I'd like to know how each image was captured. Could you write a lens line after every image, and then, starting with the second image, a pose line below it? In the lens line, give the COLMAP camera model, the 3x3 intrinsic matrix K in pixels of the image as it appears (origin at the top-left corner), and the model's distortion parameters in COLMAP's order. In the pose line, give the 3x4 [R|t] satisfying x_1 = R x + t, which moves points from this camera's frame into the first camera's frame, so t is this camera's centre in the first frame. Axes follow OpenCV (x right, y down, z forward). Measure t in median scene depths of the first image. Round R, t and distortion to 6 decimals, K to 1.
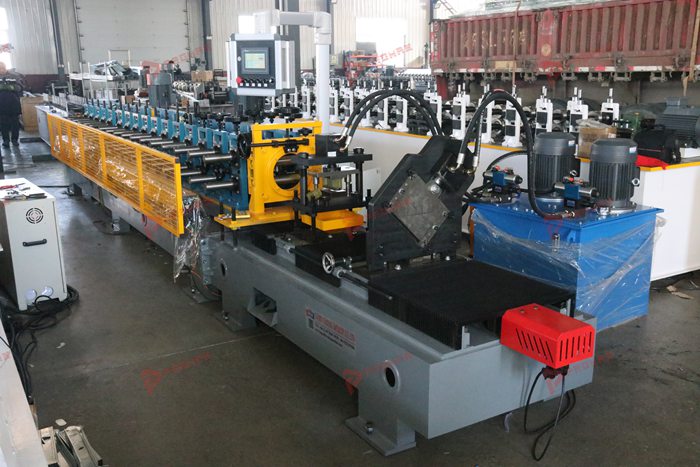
lens RADIAL K [[727.5, 0, 350.3], [0, 727.5, 233.1], [0, 0, 1]] dist [0.034310, 0.000000]
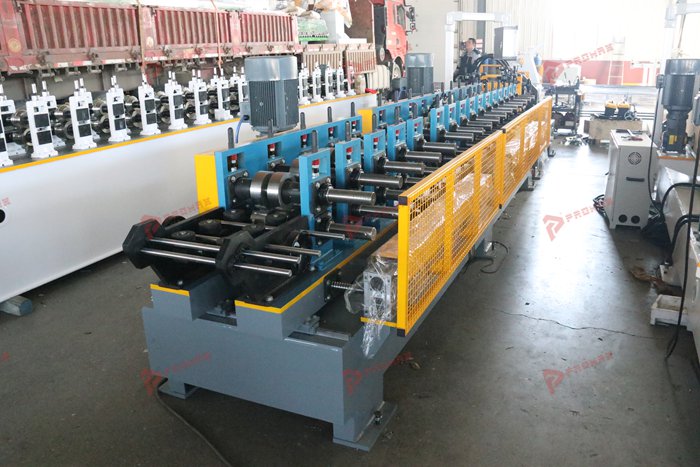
lens RADIAL K [[584.9, 0, 350.4], [0, 584.9, 234.7], [0, 0, 1]] dist [0.003722, 0.011394]
pose [[-0.594445, -0.203877, 0.777862, -0.696517], [0.239741, 0.878403, 0.413440, -0.283613], [-0.767567, 0.432253, -0.473285, 1.301528]]
